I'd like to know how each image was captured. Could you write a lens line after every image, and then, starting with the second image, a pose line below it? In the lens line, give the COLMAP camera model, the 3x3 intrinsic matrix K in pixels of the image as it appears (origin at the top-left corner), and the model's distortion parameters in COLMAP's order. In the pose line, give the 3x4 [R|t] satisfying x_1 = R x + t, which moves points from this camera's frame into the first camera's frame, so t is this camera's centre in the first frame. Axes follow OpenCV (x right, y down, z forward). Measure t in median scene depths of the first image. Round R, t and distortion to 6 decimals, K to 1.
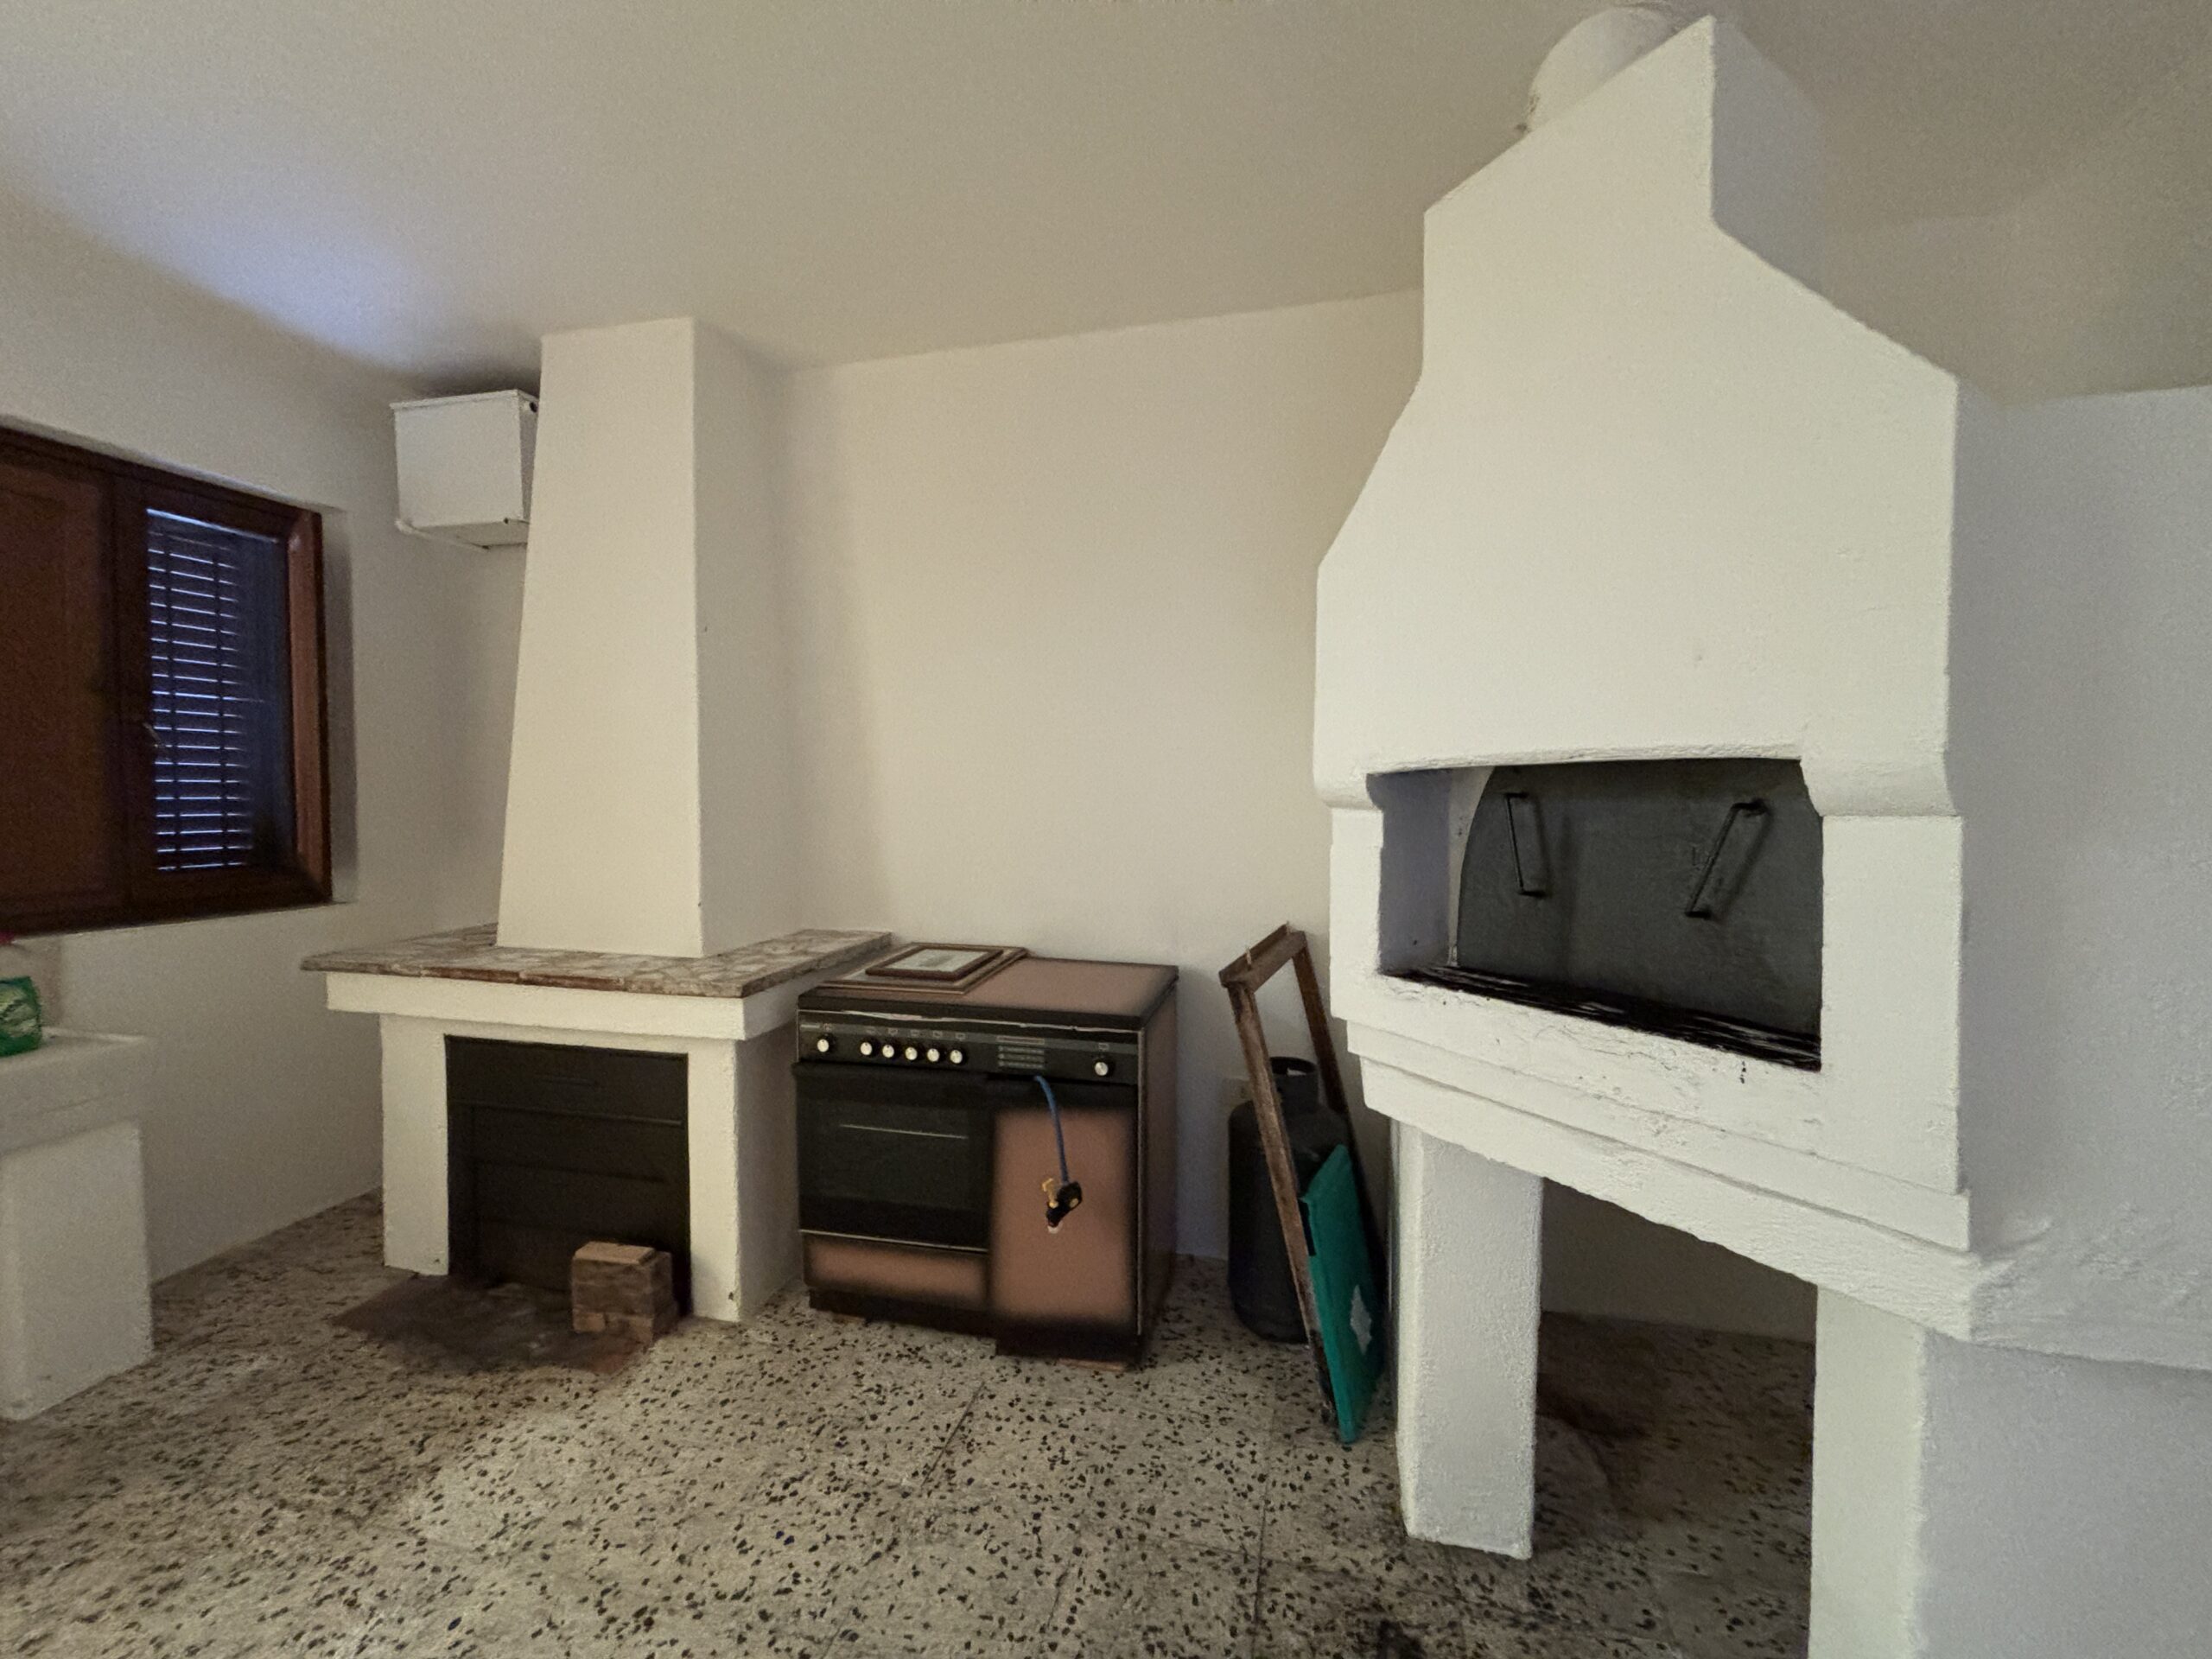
lens RADIAL K [[888.8, 0, 1113.3], [0, 888.8, 823.7], [0, 0, 1]] dist [0.005443, -0.004304]
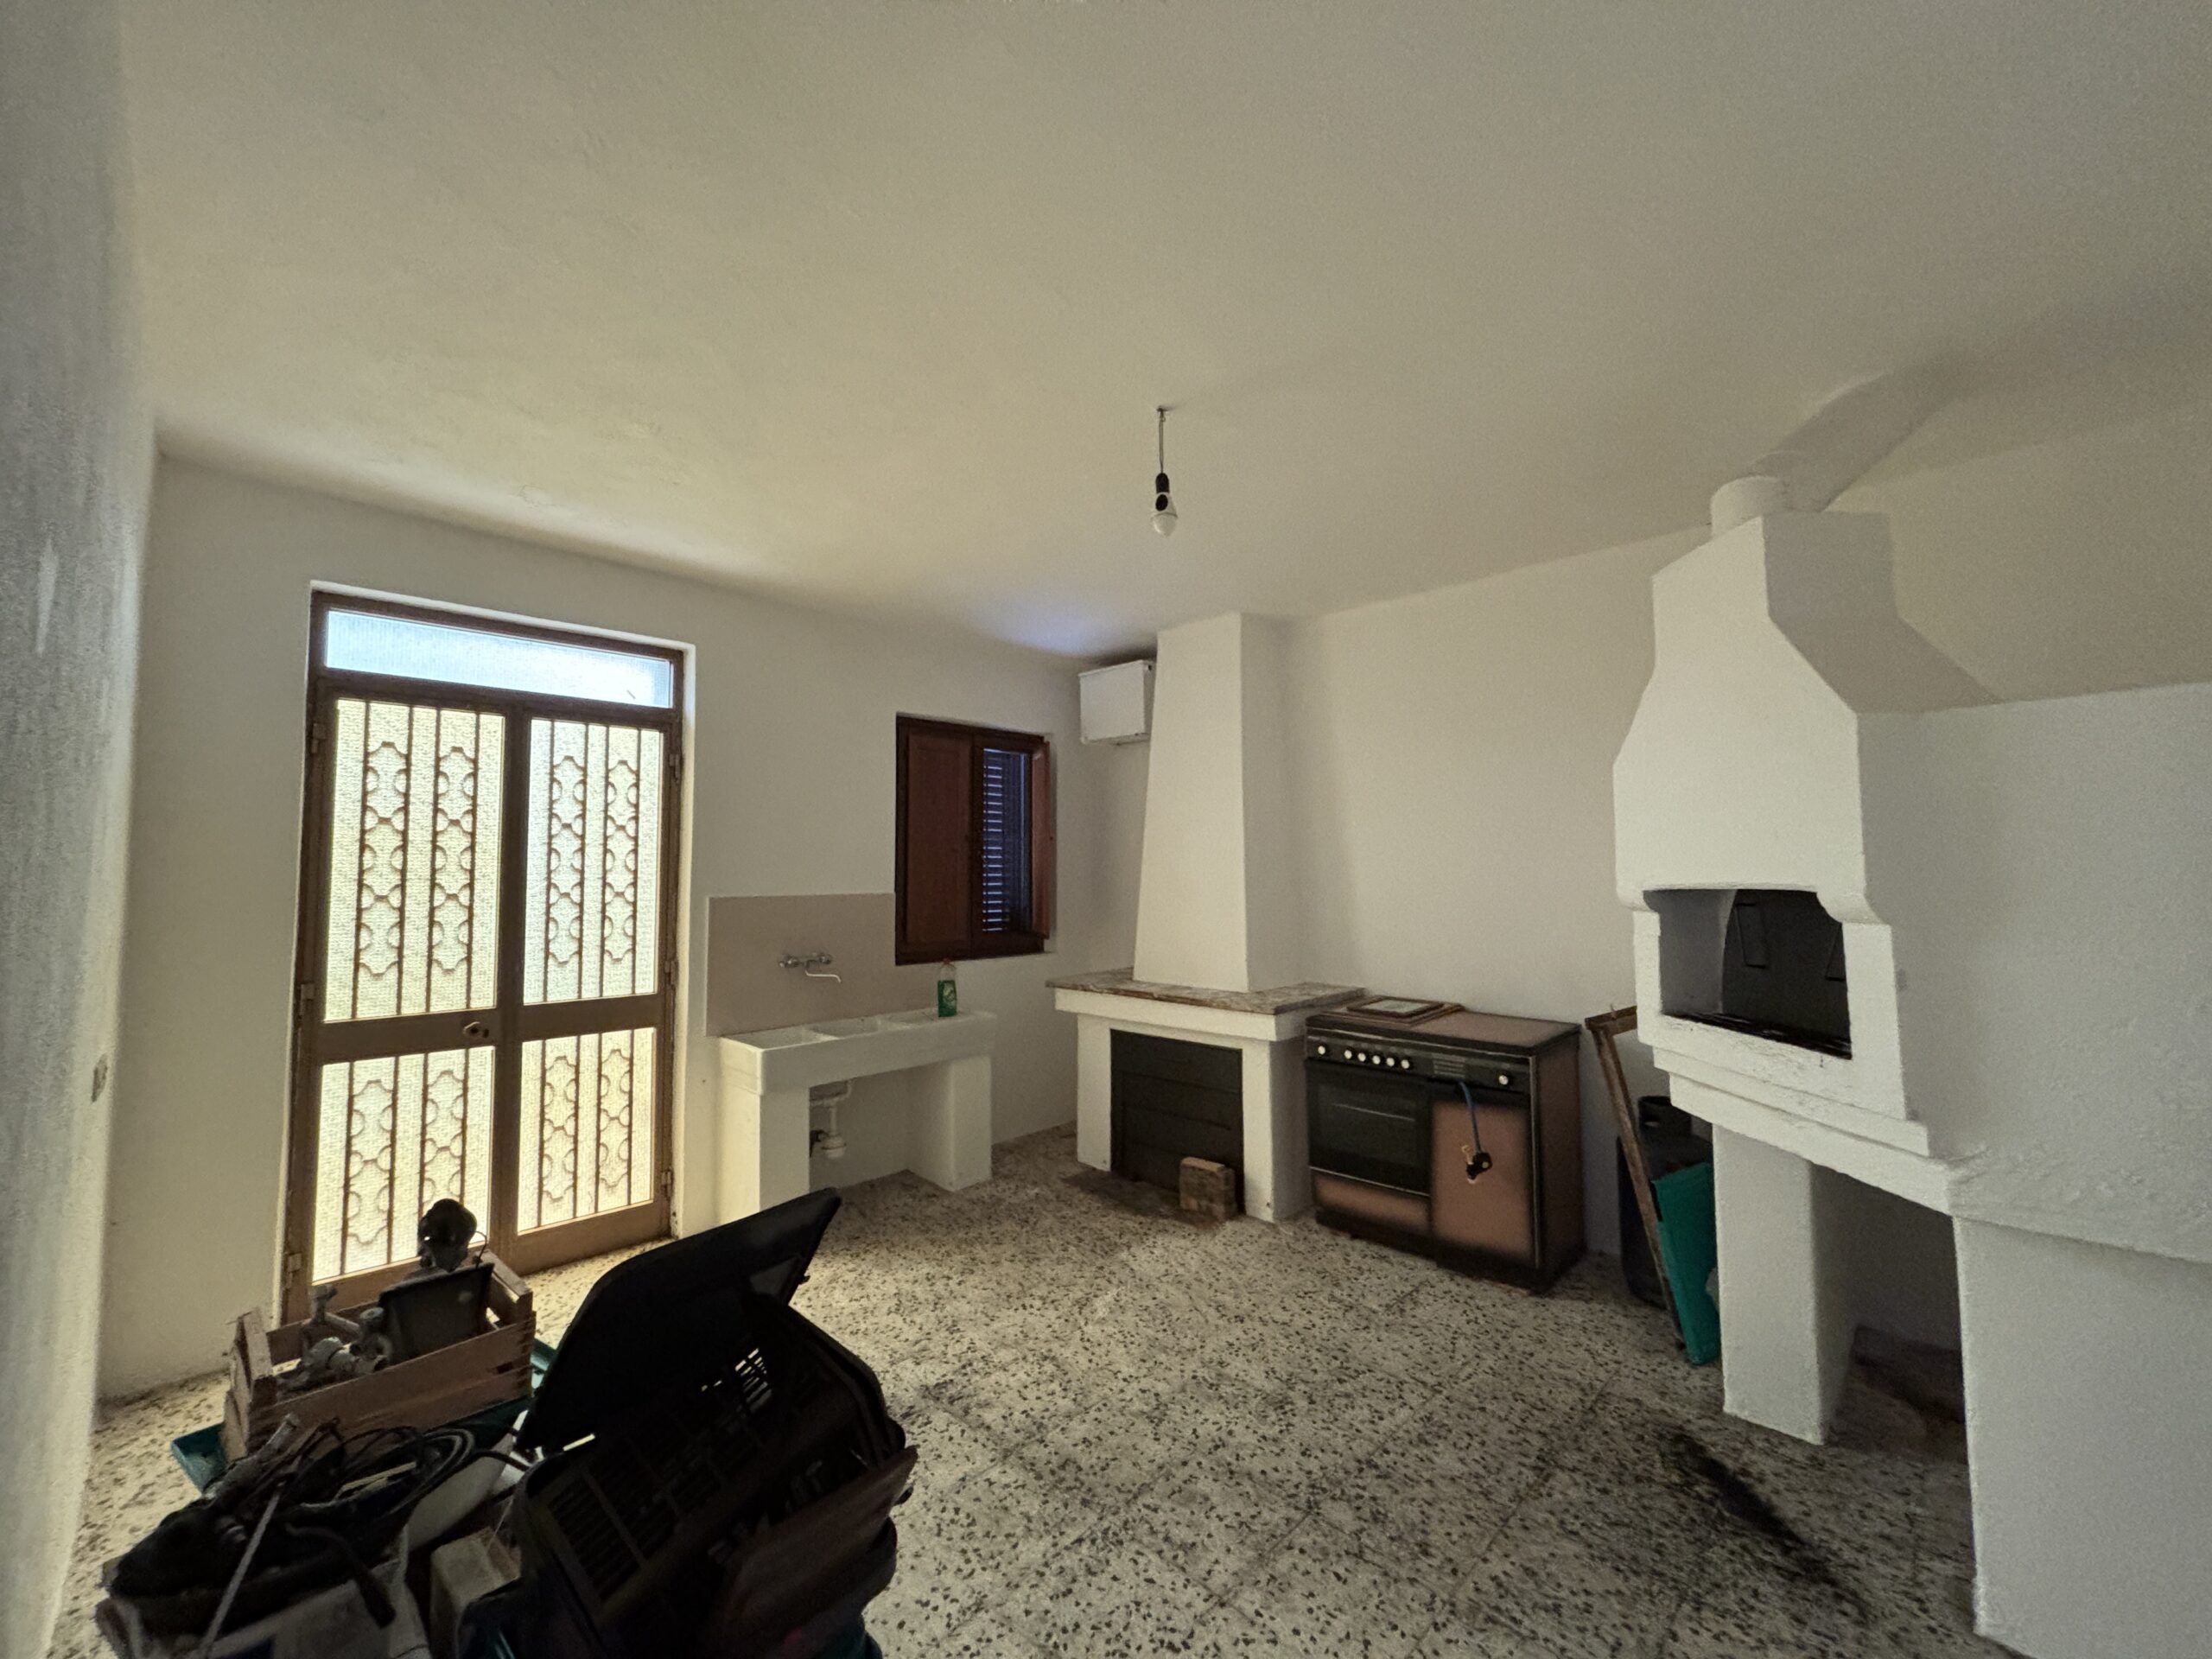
lens RADIAL K [[888.8, 0, 1104.8], [0, 888.8, 819.7], [0, 0, 1]] dist [0.005443, -0.004304]
pose [[0.858160, -0.039269, -0.511878, 0.194858], [-0.010863, 0.995458, -0.094579, -0.013800], [0.513267, 0.086724, 0.853836, -0.672299]]
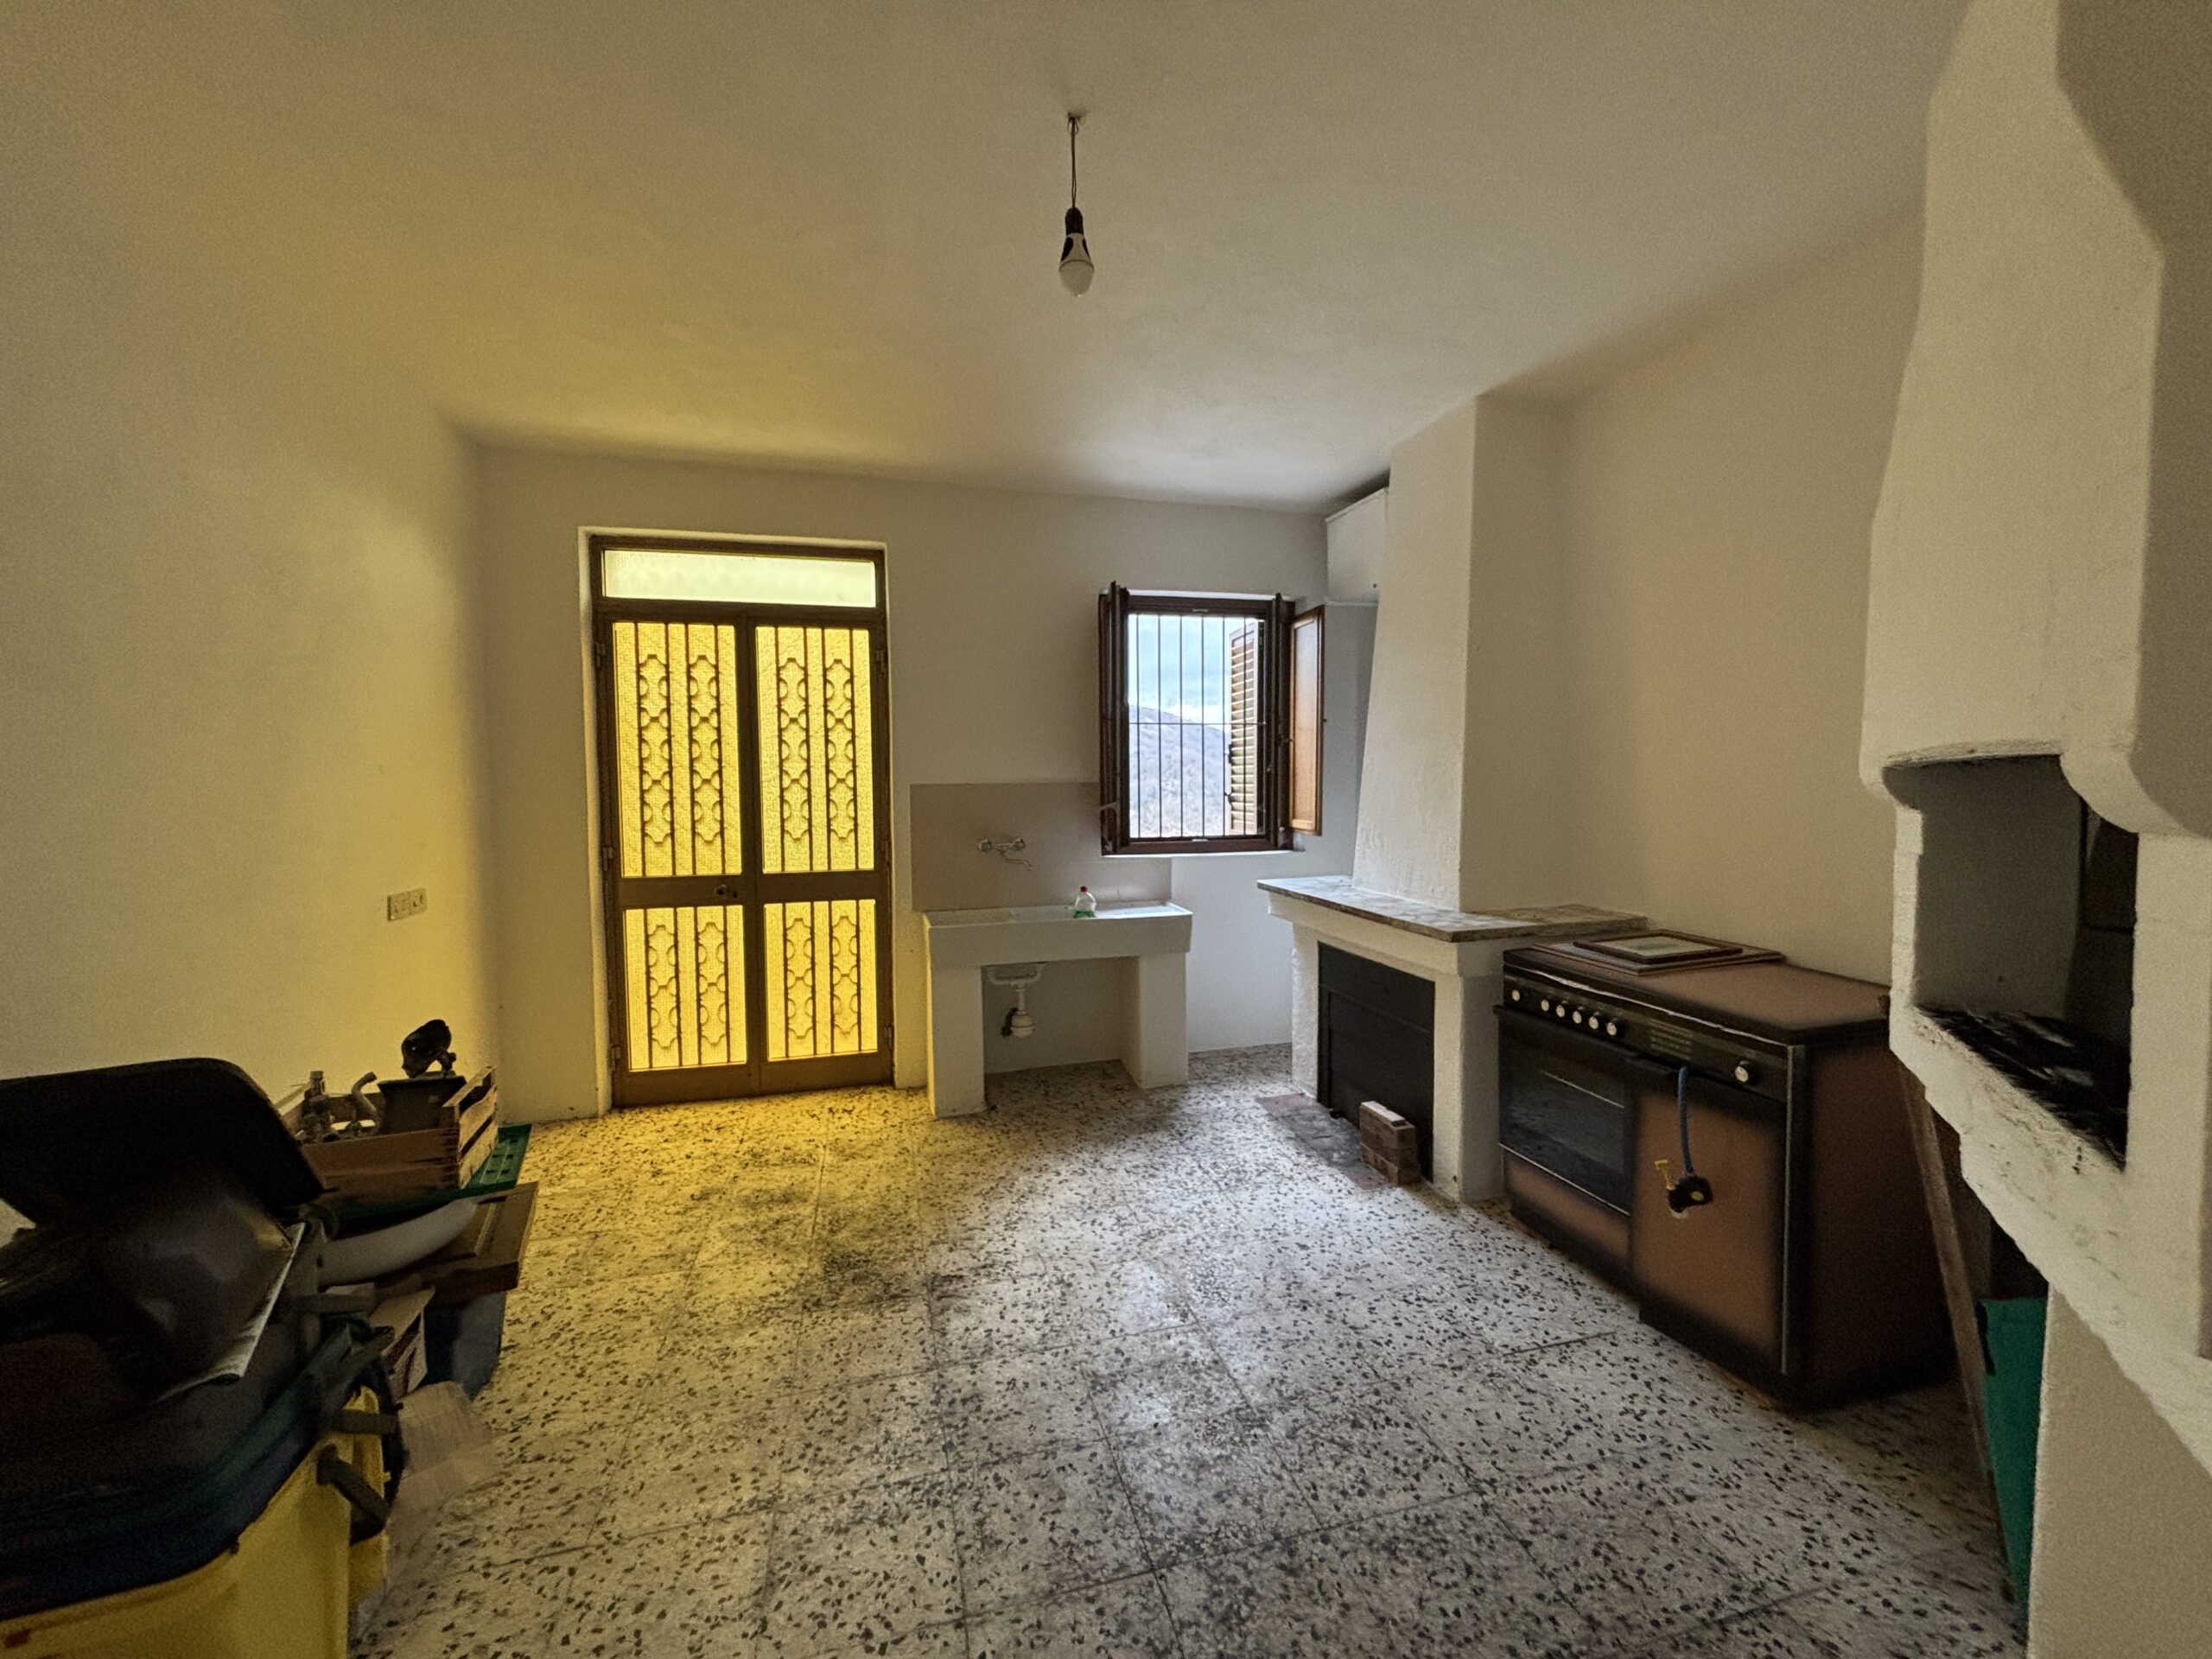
lens RADIAL K [[888.8, 0, 1100.2], [0, 888.8, 822.0], [0, 0, 1]] dist [0.005443, -0.004304]
pose [[0.475574, 0.040837, -0.878727, 0.475584], [-0.021369, 0.999163, 0.034869, -0.012112], [0.879416, 0.002195, 0.476049, -0.057248]]
